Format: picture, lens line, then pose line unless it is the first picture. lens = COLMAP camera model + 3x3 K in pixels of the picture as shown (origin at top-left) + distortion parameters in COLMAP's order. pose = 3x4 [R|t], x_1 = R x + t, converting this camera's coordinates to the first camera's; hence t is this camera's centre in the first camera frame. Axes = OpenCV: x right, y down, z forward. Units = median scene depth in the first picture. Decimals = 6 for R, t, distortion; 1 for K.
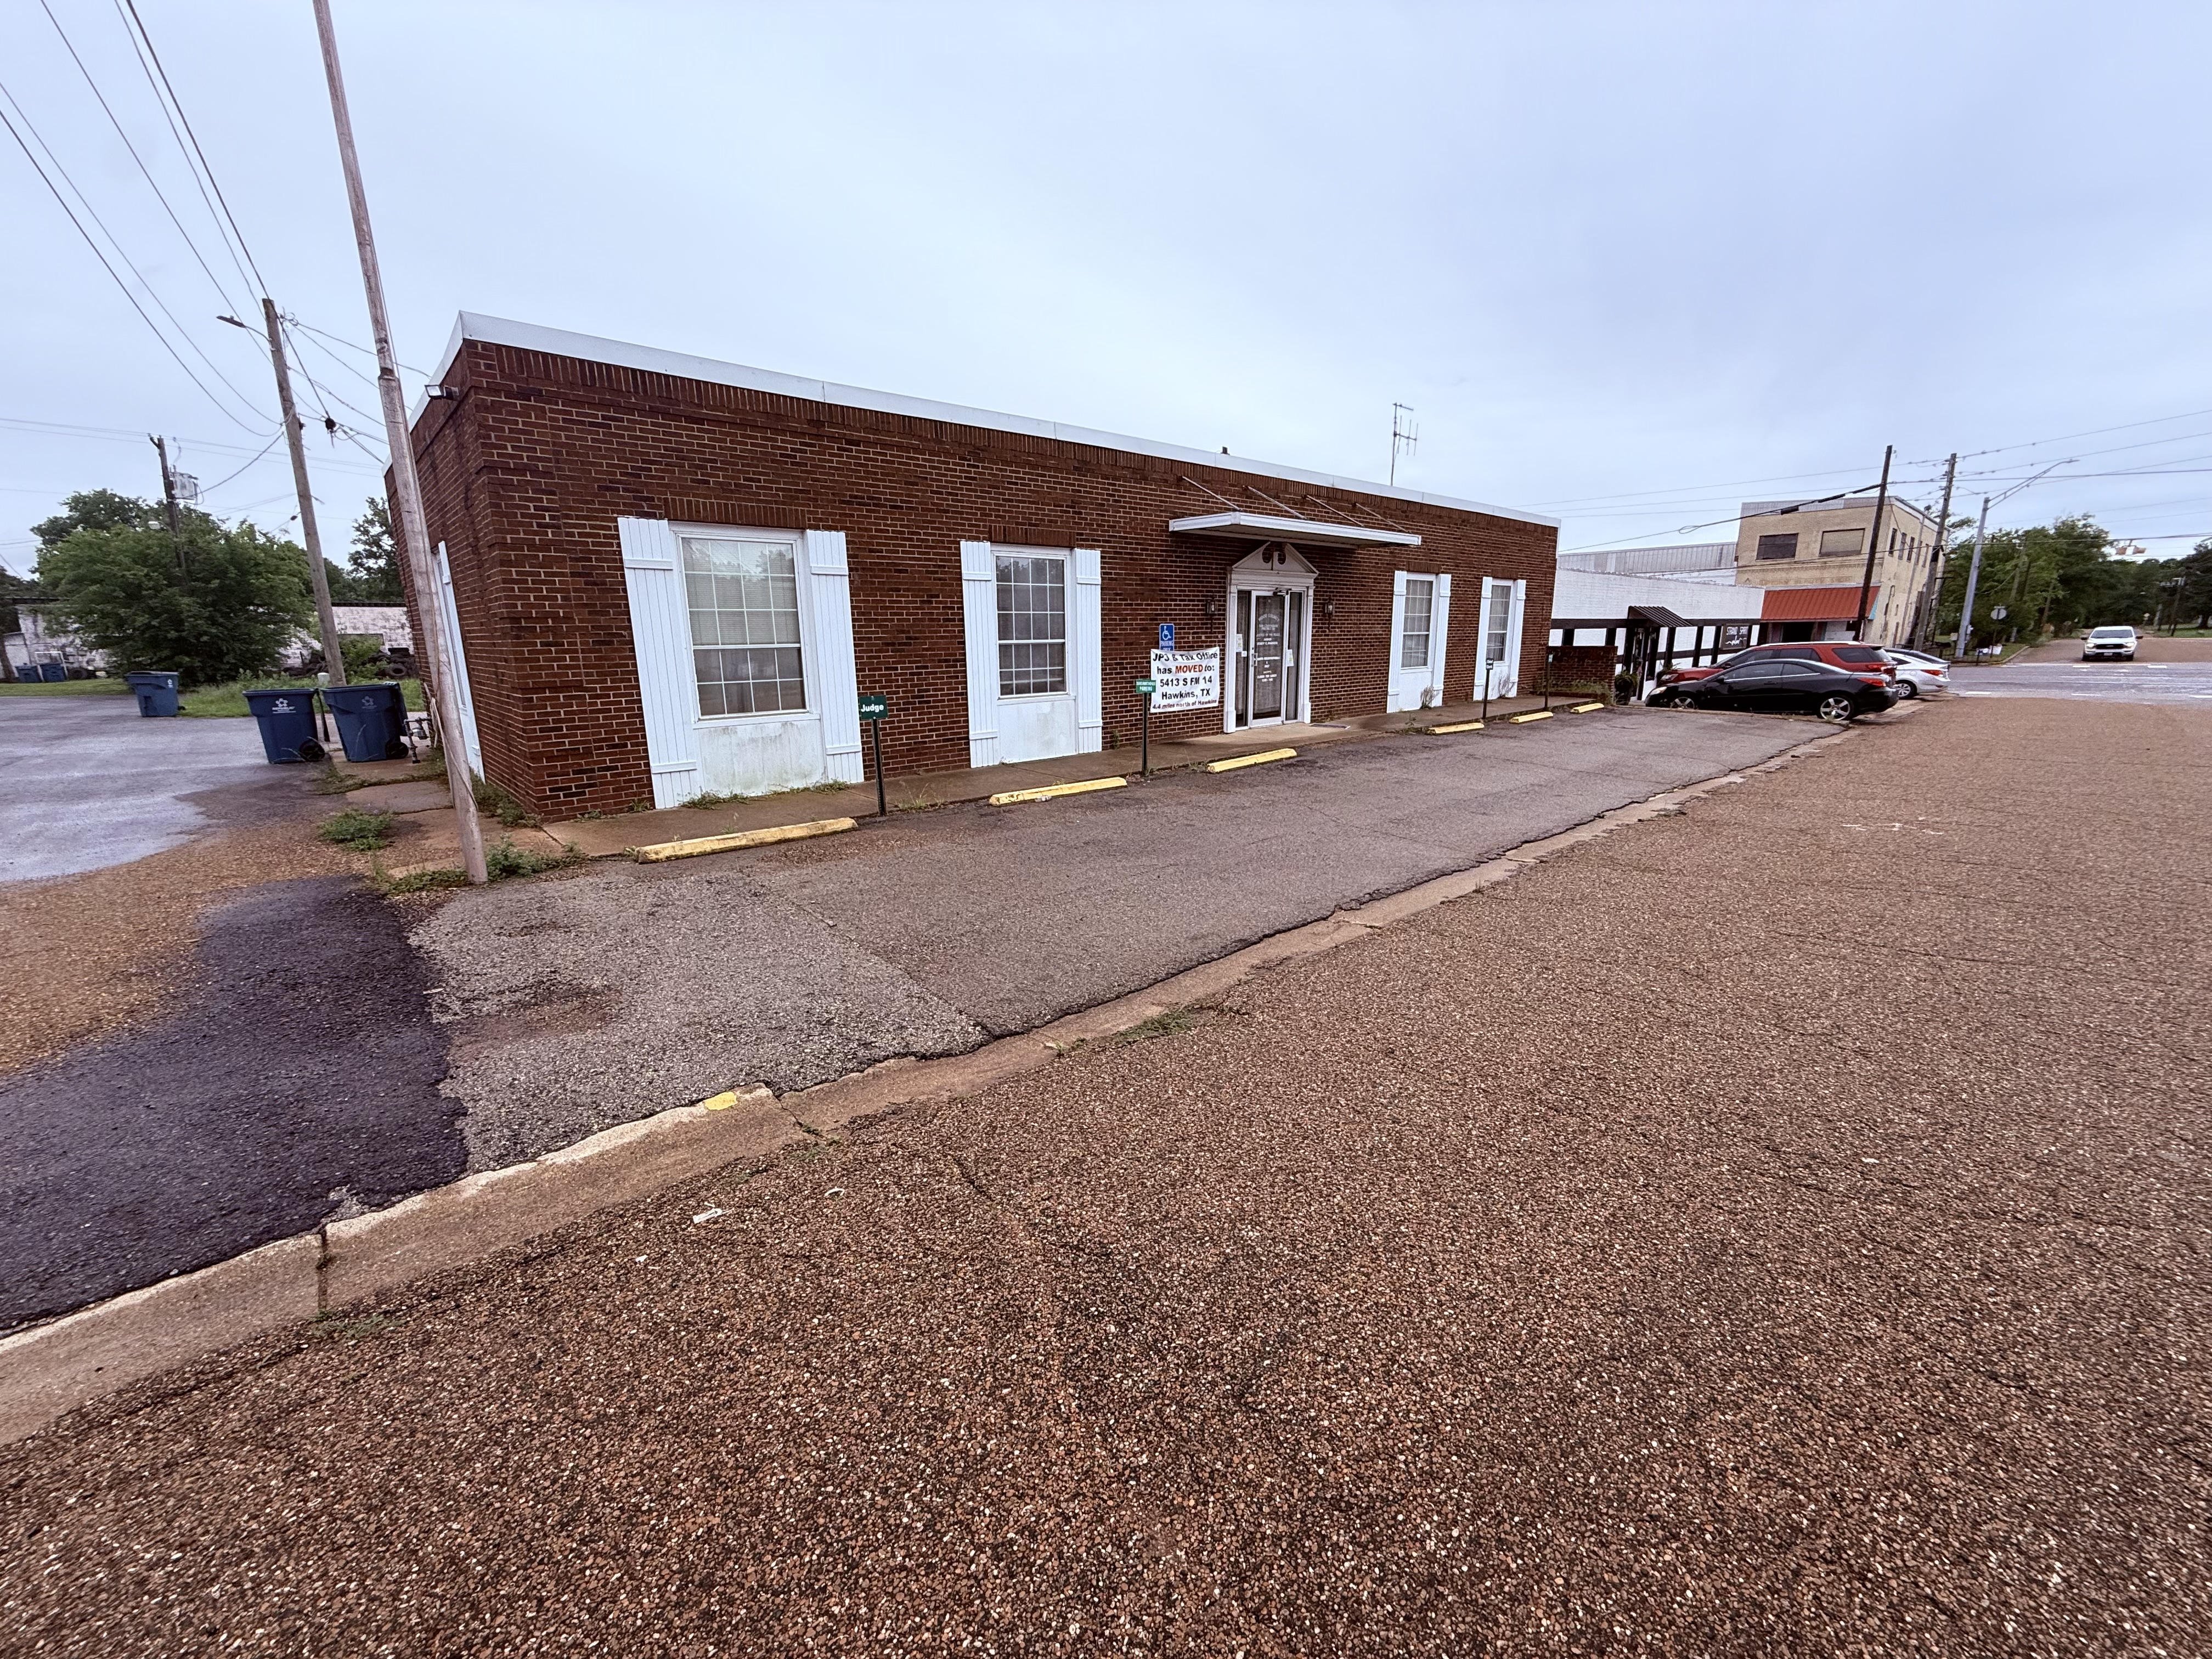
lens RADIAL K [[880.9, 0, 1099.1], [0, 880.9, 826.5], [0, 0, 1]] dist [0.001718, -0.000123]
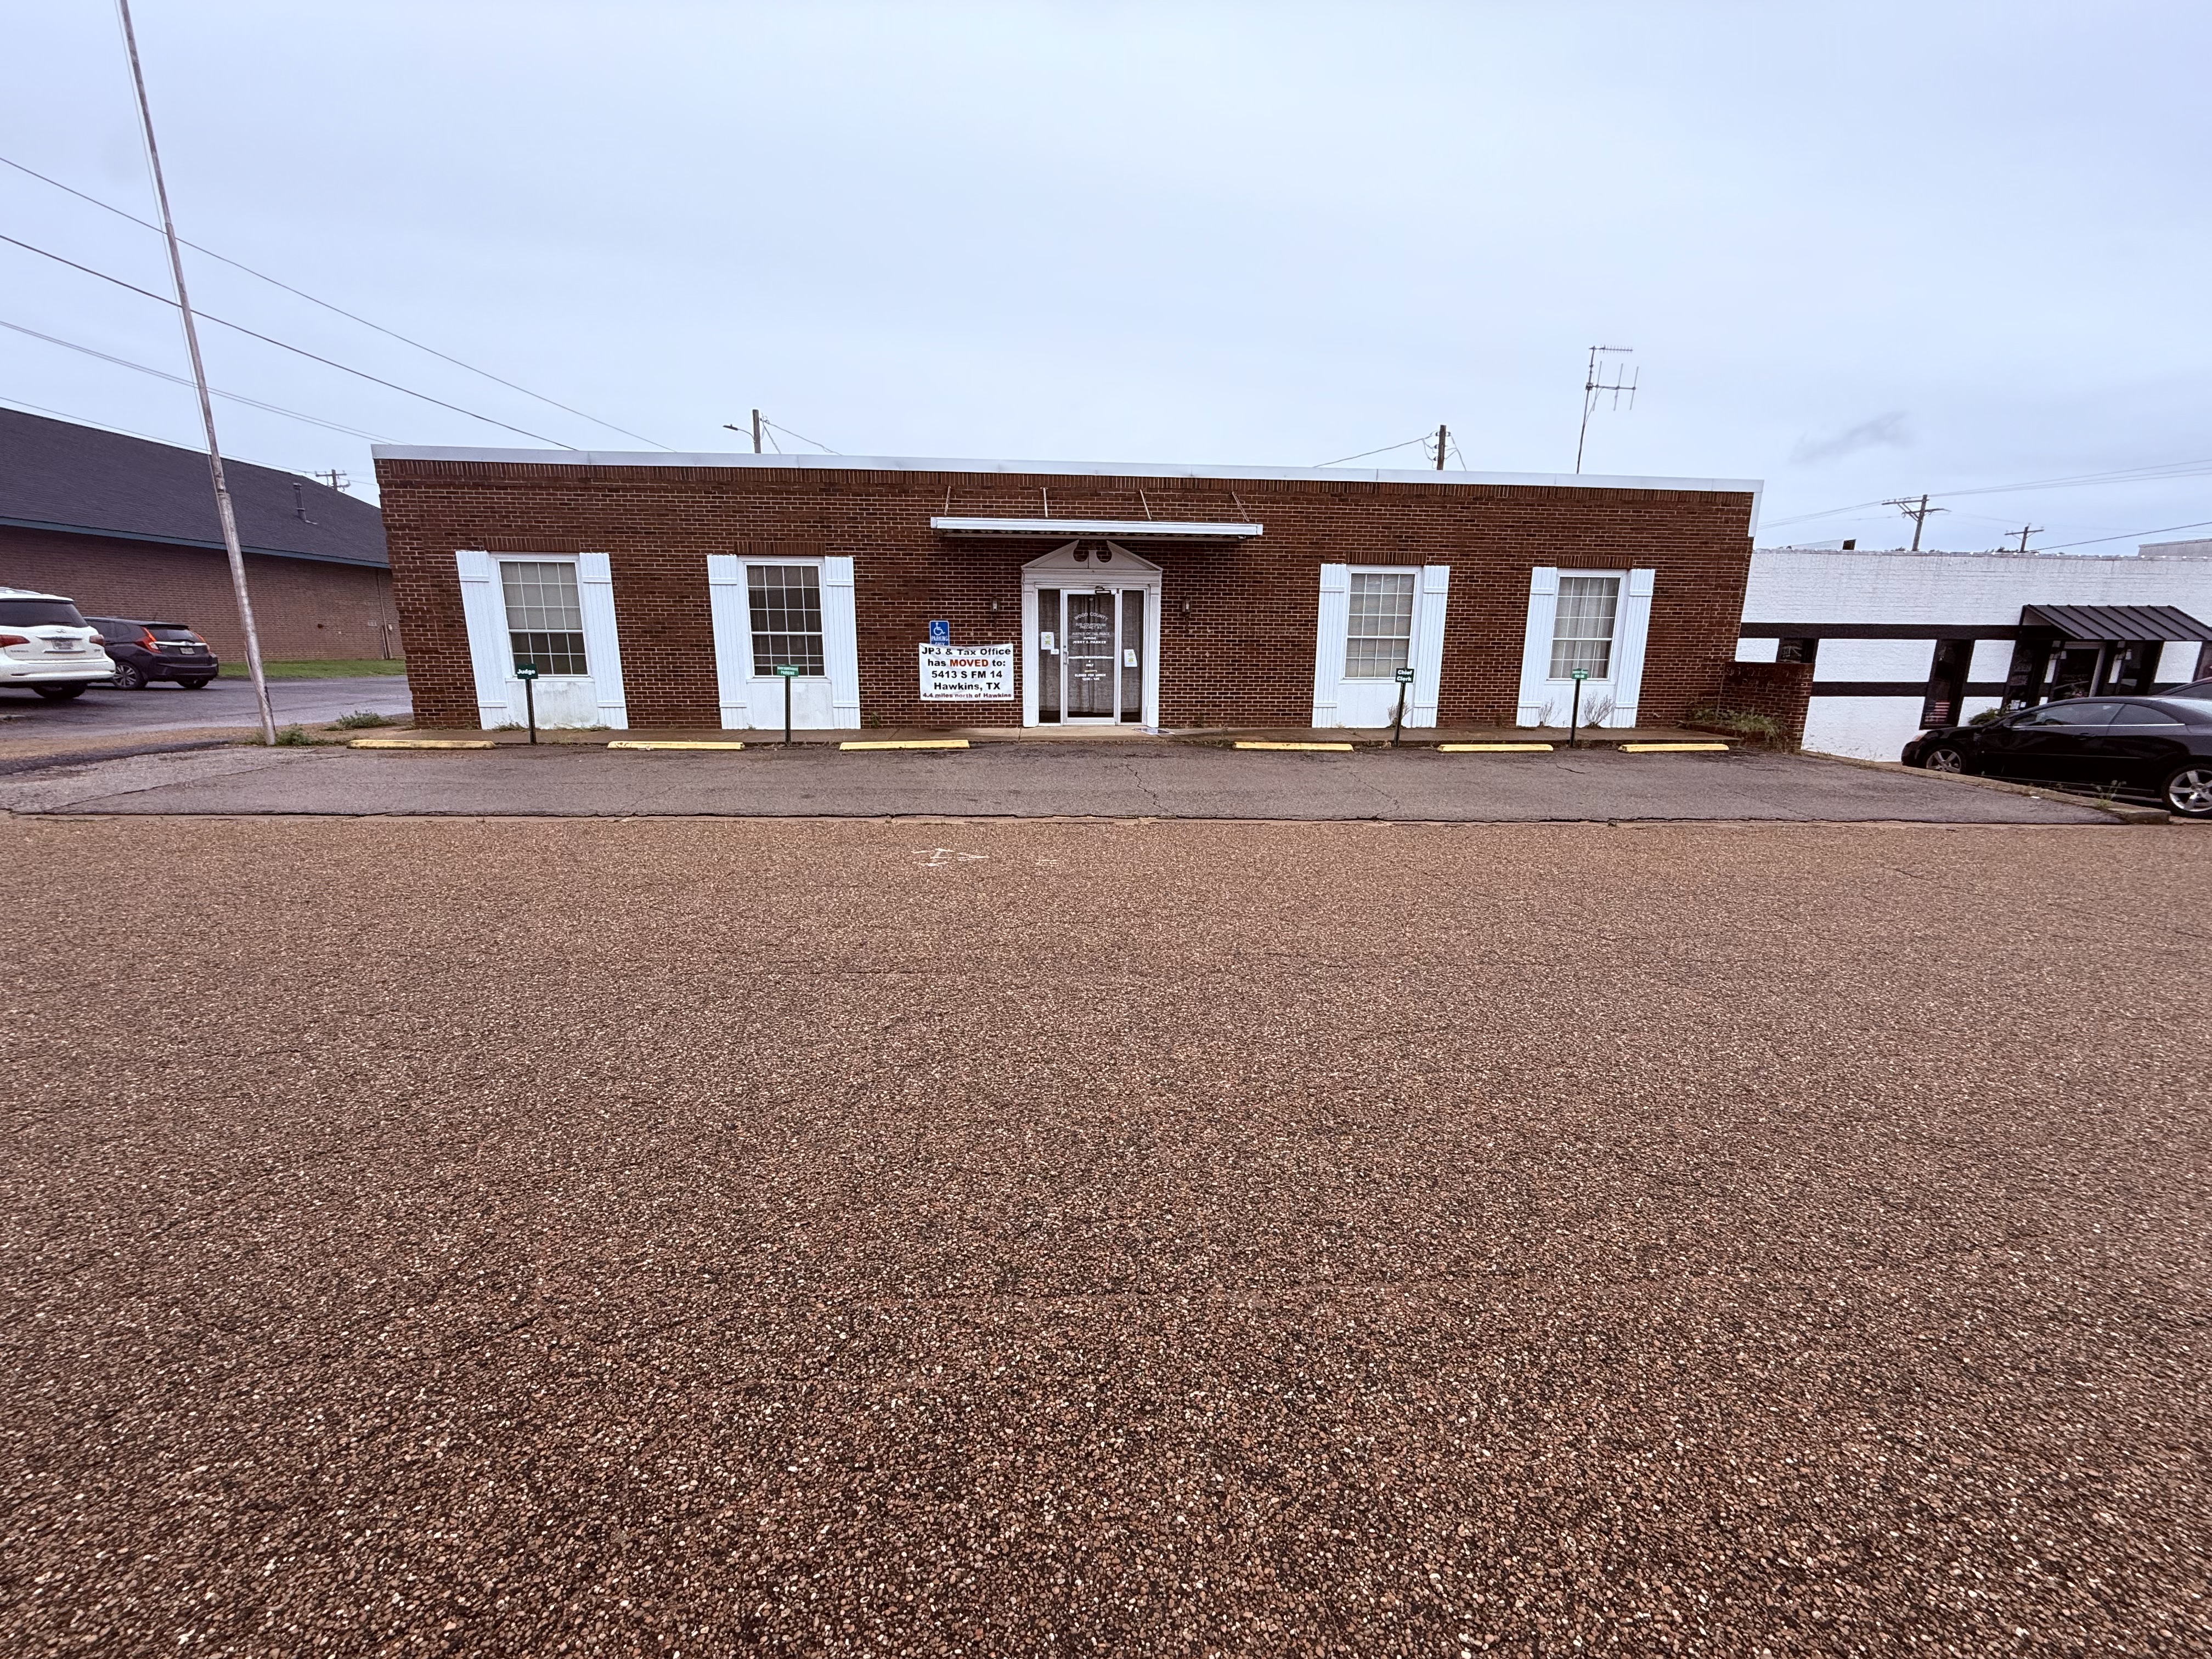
lens RADIAL K [[880.9, 0, 1099.1], [0, 880.9, 826.5], [0, 0, 1]] dist [0.001718, -0.000123]
pose [[0.797197, 0.144237, -0.586236, 0.936950], [-0.146656, 0.988221, 0.043711, -0.054382], [0.585636, 0.051129, 0.808960, 0.244119]]
